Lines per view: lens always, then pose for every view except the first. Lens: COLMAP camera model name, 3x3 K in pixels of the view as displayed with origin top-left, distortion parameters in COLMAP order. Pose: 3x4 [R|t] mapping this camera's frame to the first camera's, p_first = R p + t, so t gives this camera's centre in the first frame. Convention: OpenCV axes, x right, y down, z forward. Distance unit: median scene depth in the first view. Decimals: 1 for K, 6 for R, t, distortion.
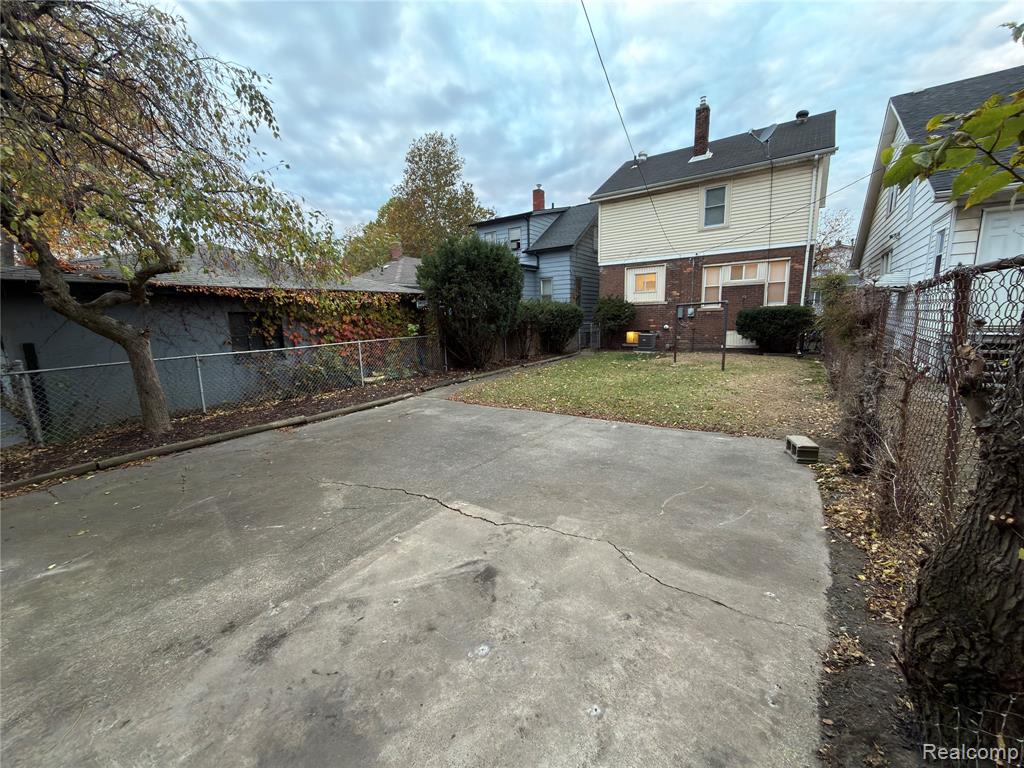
lens RADIAL K [[410.1, 0, 497.3], [0, 410.1, 383.6], [0, 0, 1]] dist [0.002432, -0.001060]
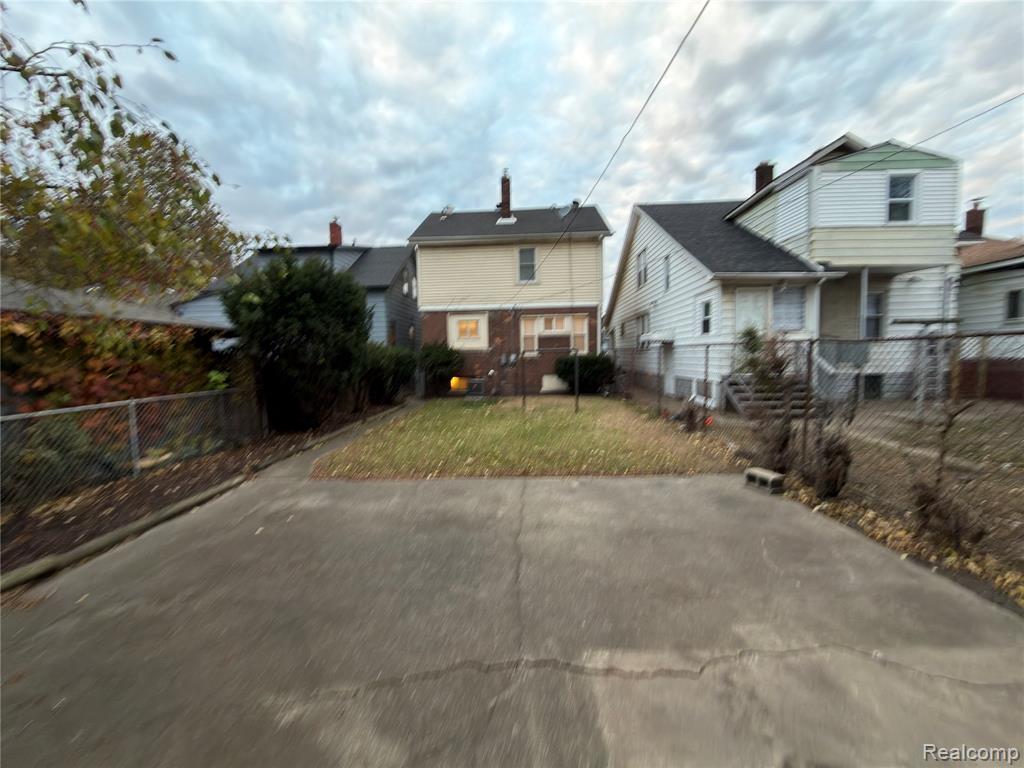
lens RADIAL K [[410.1, 0, 509.9], [0, 410.1, 404.2], [0, 0, 1]] dist [0.002432, -0.001060]
pose [[0.835391, -0.051464, 0.547242, -0.192305], [0.085001, 0.995726, -0.036118, -0.029595], [-0.543044, 0.076689, 0.836195, 0.189299]]
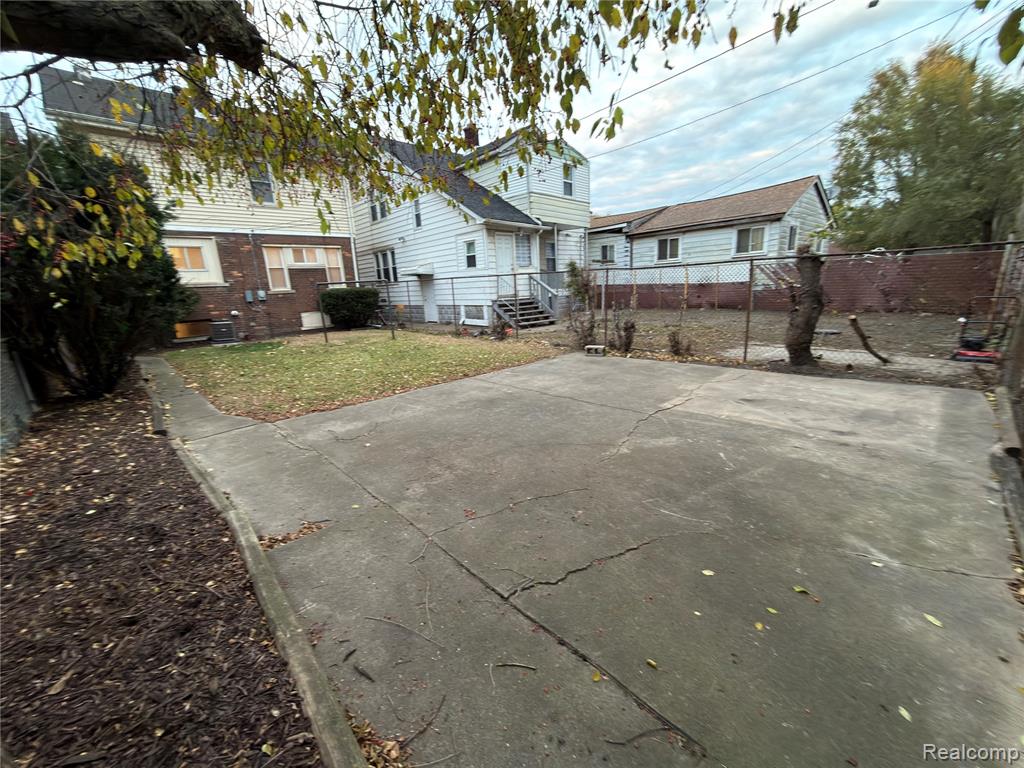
lens RADIAL K [[410.1, 0, 506.6], [0, 410.1, 406.8], [0, 0, 1]] dist [0.002432, -0.001060]
pose [[0.195763, -0.258658, 0.945924, -0.567731], [0.195390, 0.955536, 0.220849, -0.045702], [-0.960989, 0.141590, 0.237598, 0.436681]]
